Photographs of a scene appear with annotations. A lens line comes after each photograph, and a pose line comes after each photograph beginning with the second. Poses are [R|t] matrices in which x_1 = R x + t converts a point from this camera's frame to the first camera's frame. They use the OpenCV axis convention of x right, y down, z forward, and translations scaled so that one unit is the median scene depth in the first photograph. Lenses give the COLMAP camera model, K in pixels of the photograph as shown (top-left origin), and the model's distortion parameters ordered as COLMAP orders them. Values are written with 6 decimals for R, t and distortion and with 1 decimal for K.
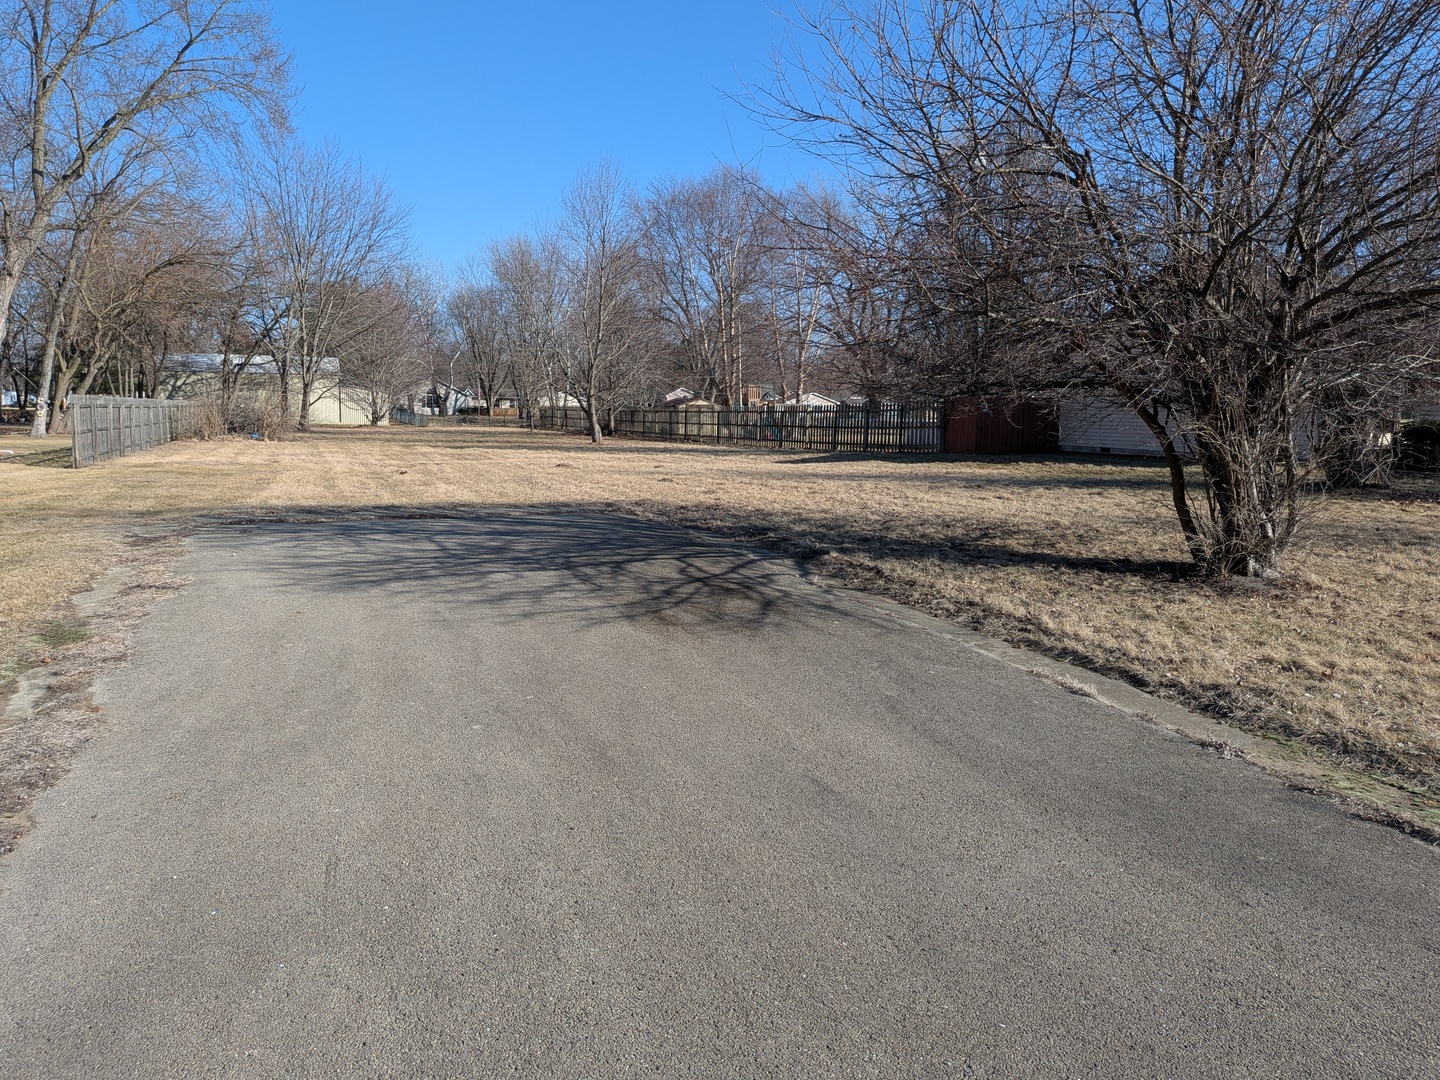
lens RADIAL K [[1009.8, 0, 720.0], [0, 1009.8, 540.0], [0, 0, 1]] dist [0.003406, -0.000347]
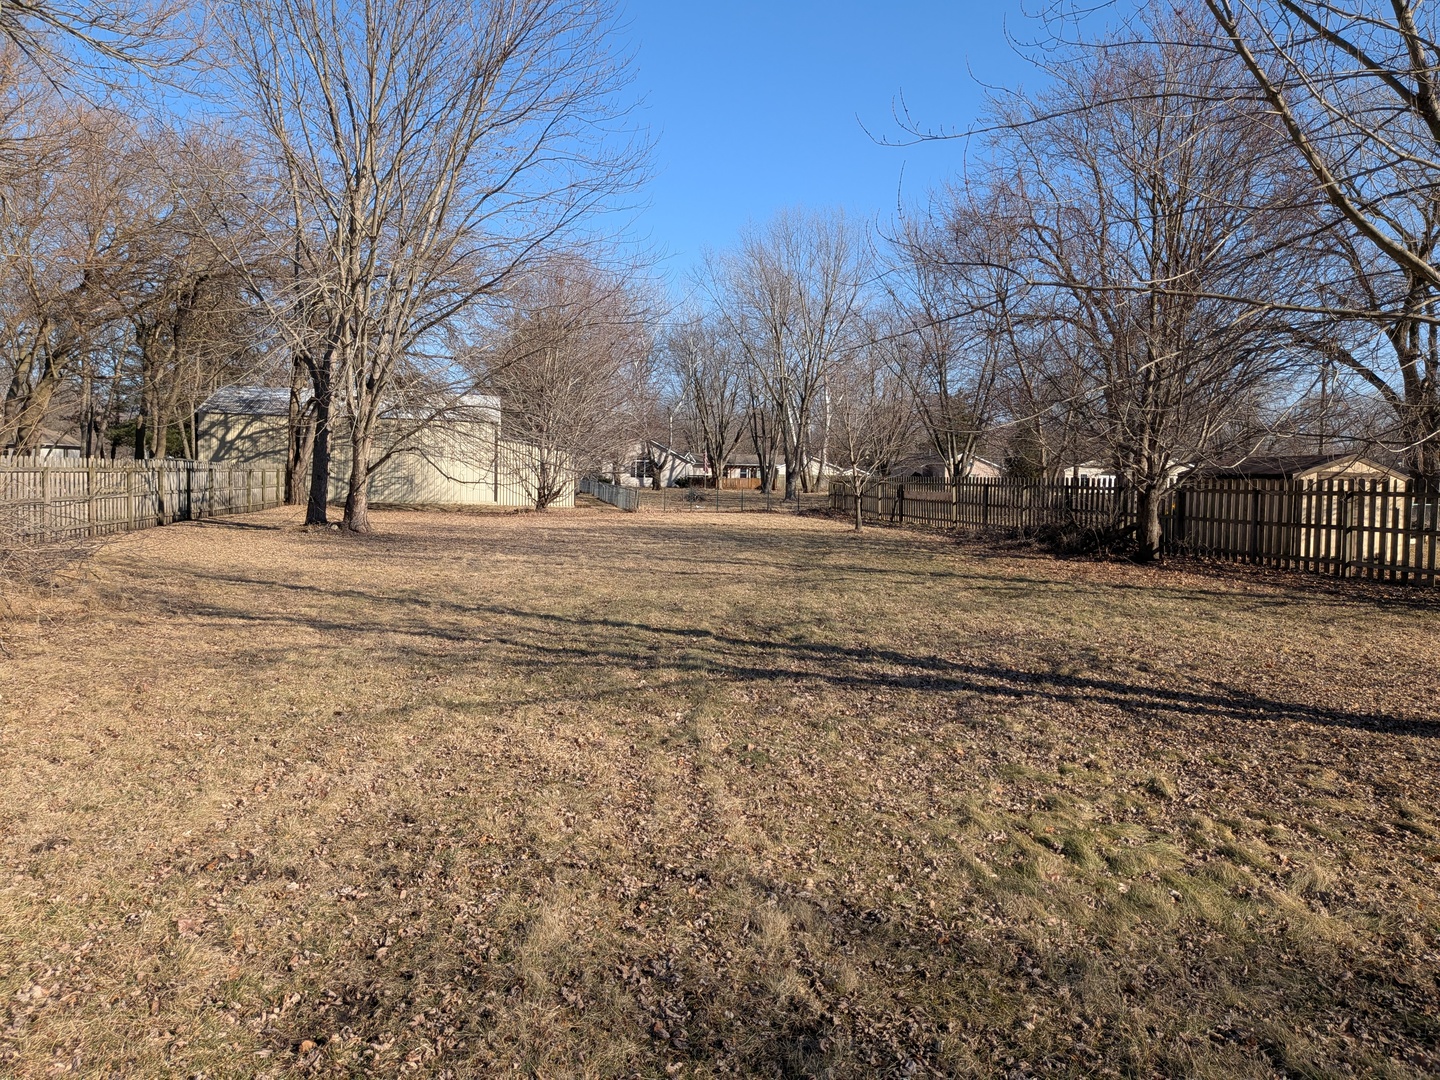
lens RADIAL K [[1009.8, 0, 720.0], [0, 1009.8, 540.0], [0, 0, 1]] dist [0.003406, -0.000347]
pose [[0.980041, 0.018113, -0.197971, -0.108313], [-0.031684, 0.997343, -0.065599, -0.050627], [0.196256, 0.070562, 0.978010, 0.381144]]
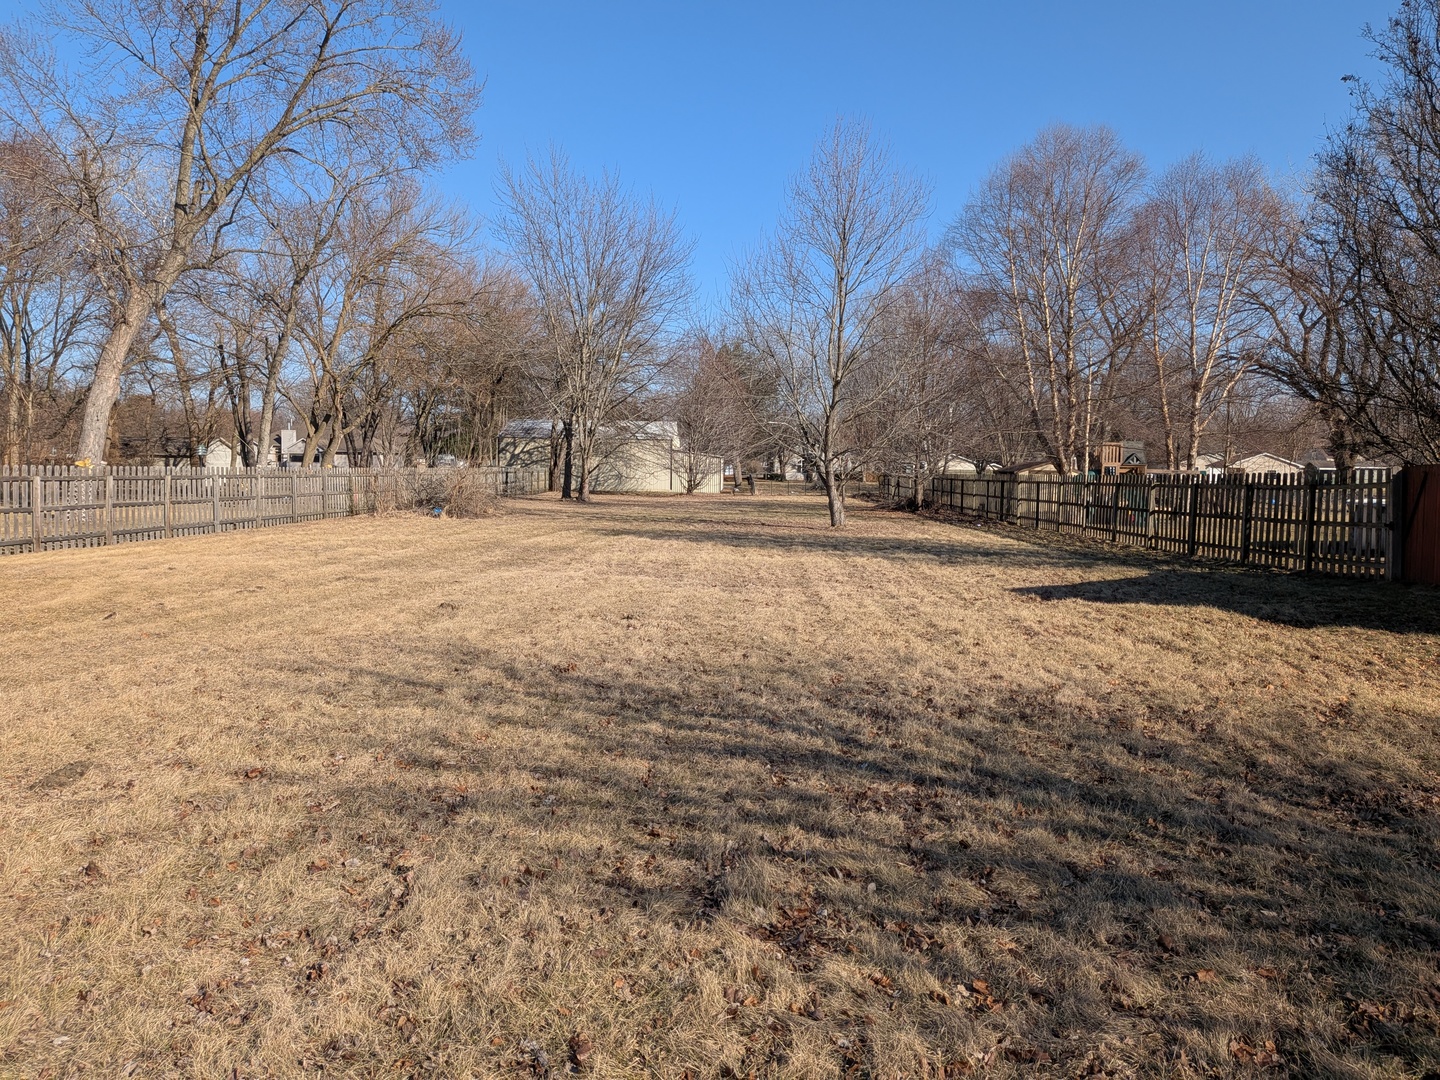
lens RADIAL K [[1009.8, 0, 720.0], [0, 1009.8, 540.0], [0, 0, 1]] dist [0.003406, -0.000347]
pose [[0.910038, 0.026876, -0.413653, 0.041400], [-0.053798, 0.997114, -0.053570, -0.020697], [0.411019, 0.071005, 0.908857, 0.153354]]
